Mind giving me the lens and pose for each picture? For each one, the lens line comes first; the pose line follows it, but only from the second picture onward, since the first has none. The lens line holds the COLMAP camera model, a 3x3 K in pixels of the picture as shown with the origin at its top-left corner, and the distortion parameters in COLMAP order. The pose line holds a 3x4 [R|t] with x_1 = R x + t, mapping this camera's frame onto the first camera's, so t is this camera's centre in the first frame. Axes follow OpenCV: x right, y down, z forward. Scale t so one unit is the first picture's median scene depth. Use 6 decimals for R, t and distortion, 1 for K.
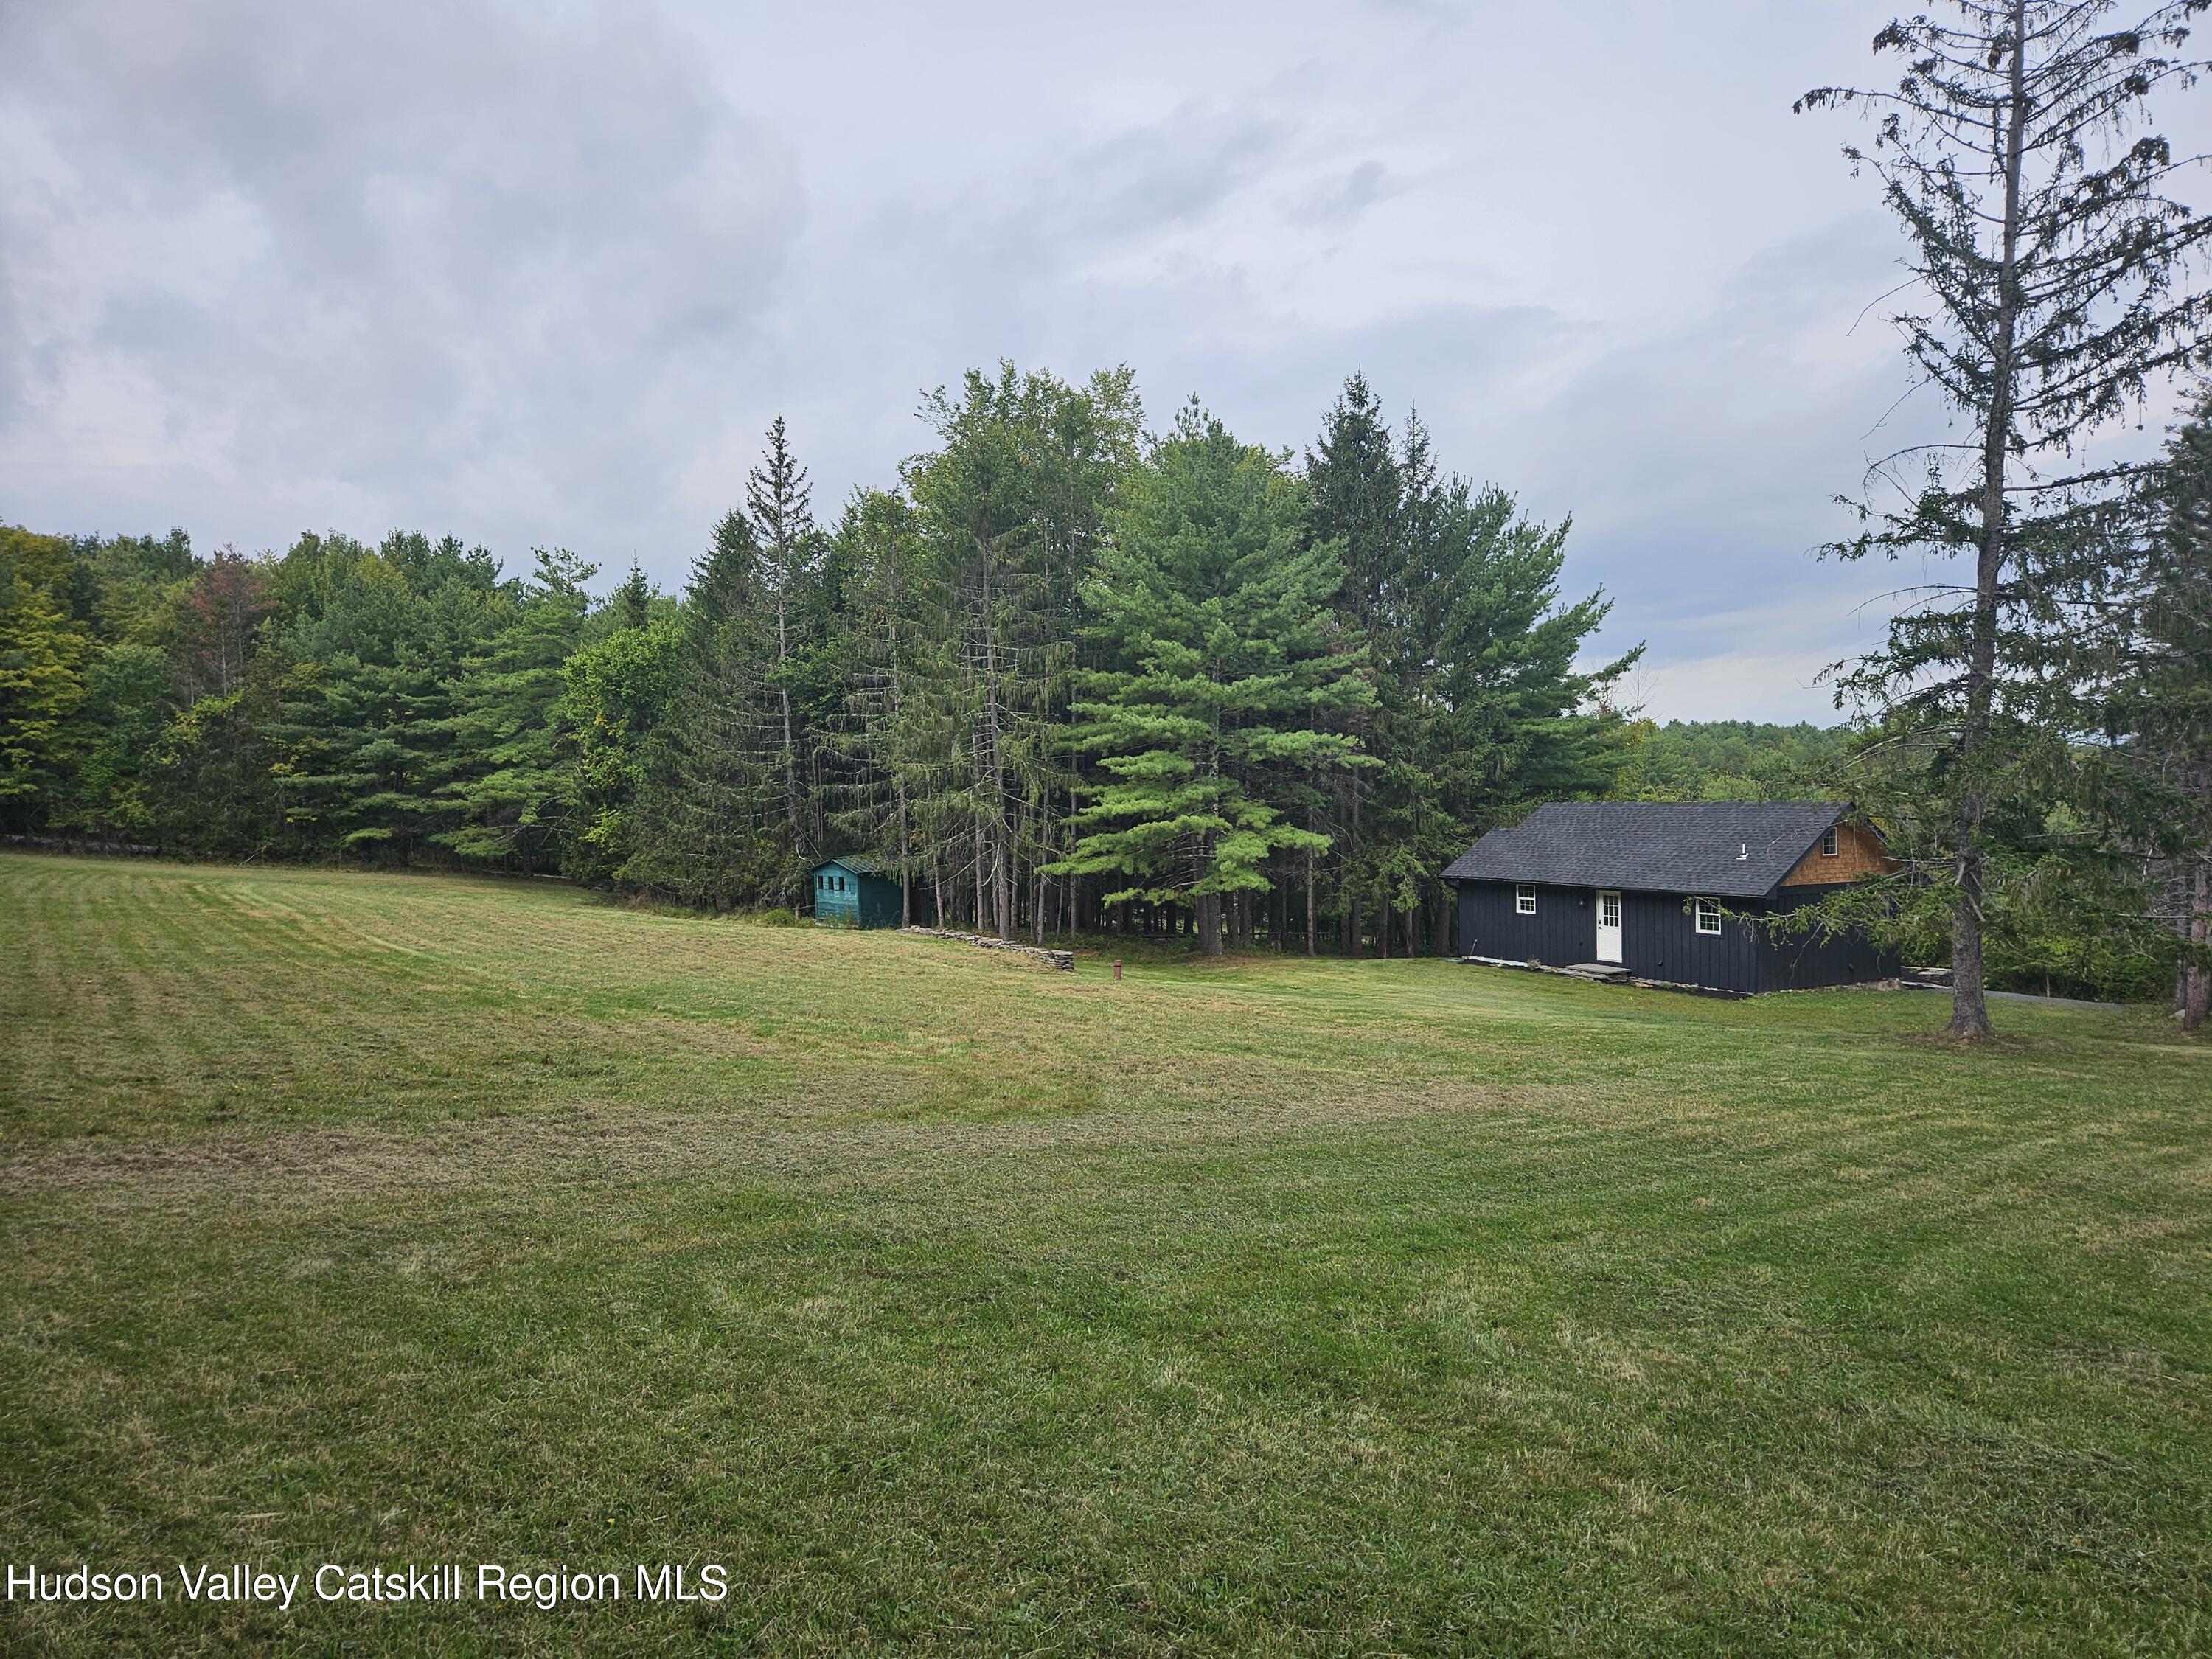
lens RADIAL K [[1475.9, 0, 1118.0], [0, 1475.9, 821.8], [0, 0, 1]] dist [0.073627, -0.059262]
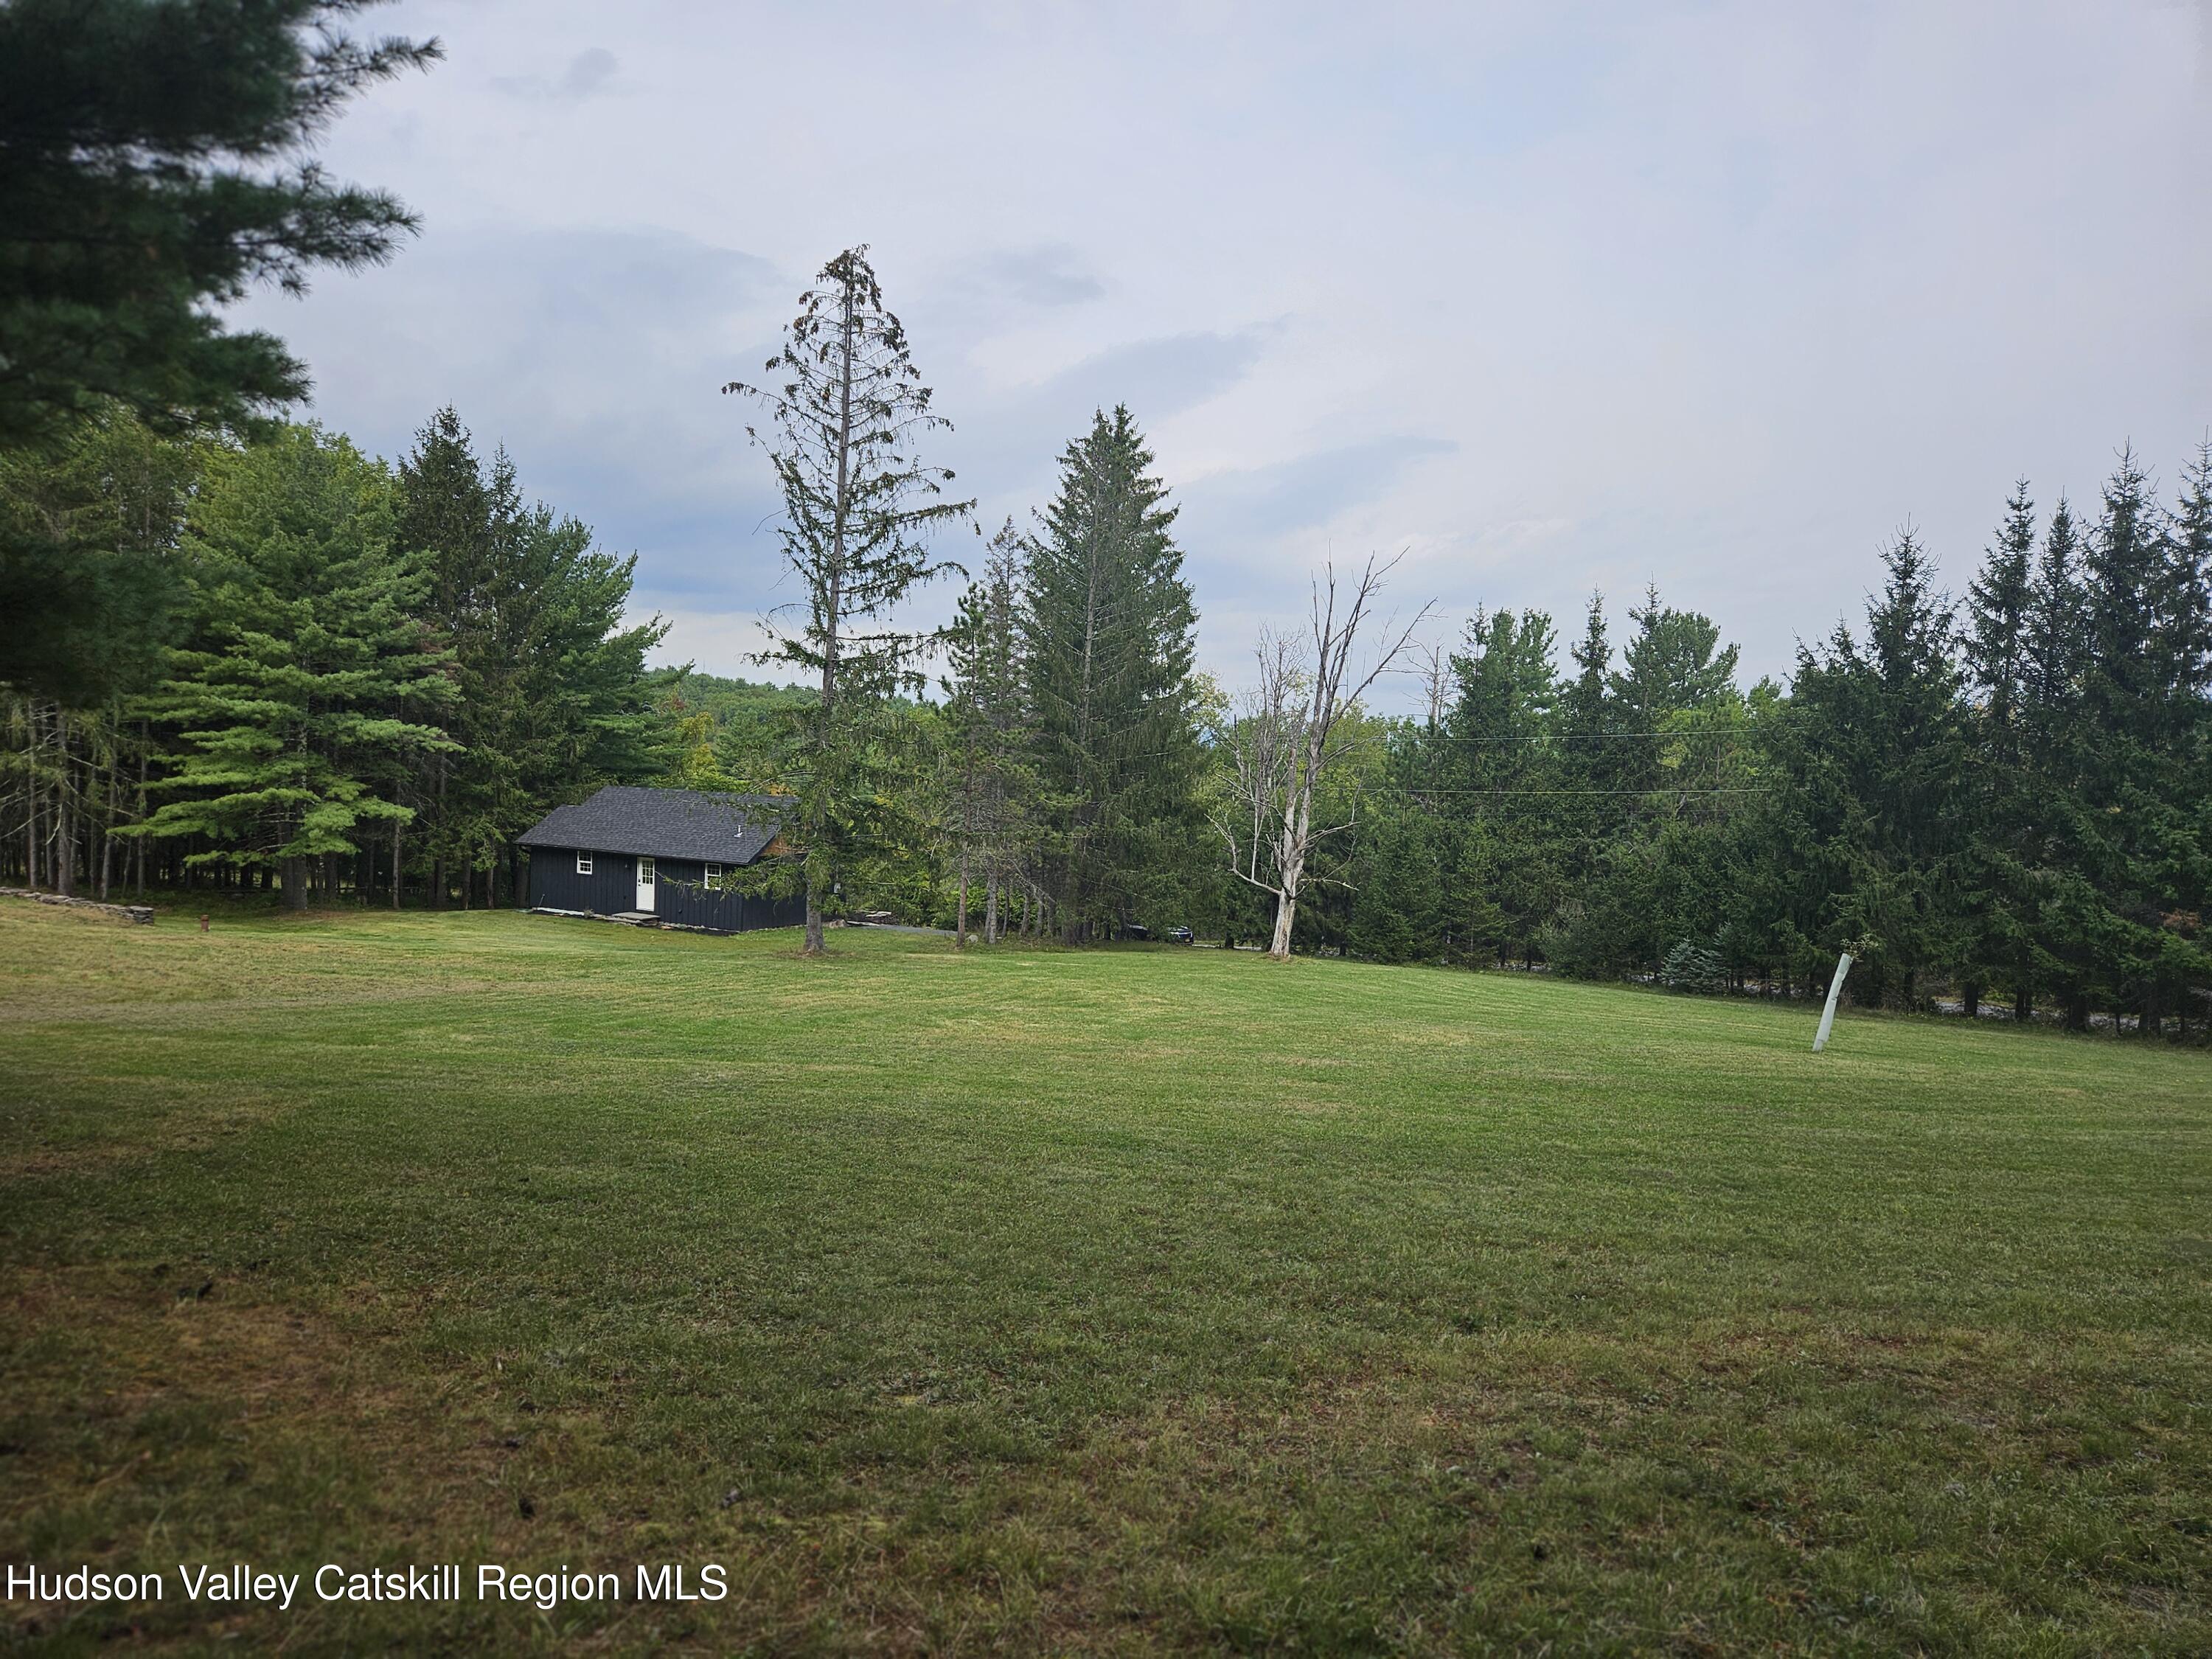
lens RADIAL K [[1475.9, 0, 1118.2], [0, 1475.9, 846.1], [0, 0, 1]] dist [0.073627, -0.059262]
pose [[0.841543, 0.014091, 0.540007, -0.028676], [-0.041763, 0.998365, 0.039032, -0.029578], [-0.538574, -0.055400, 0.840755, -0.307085]]
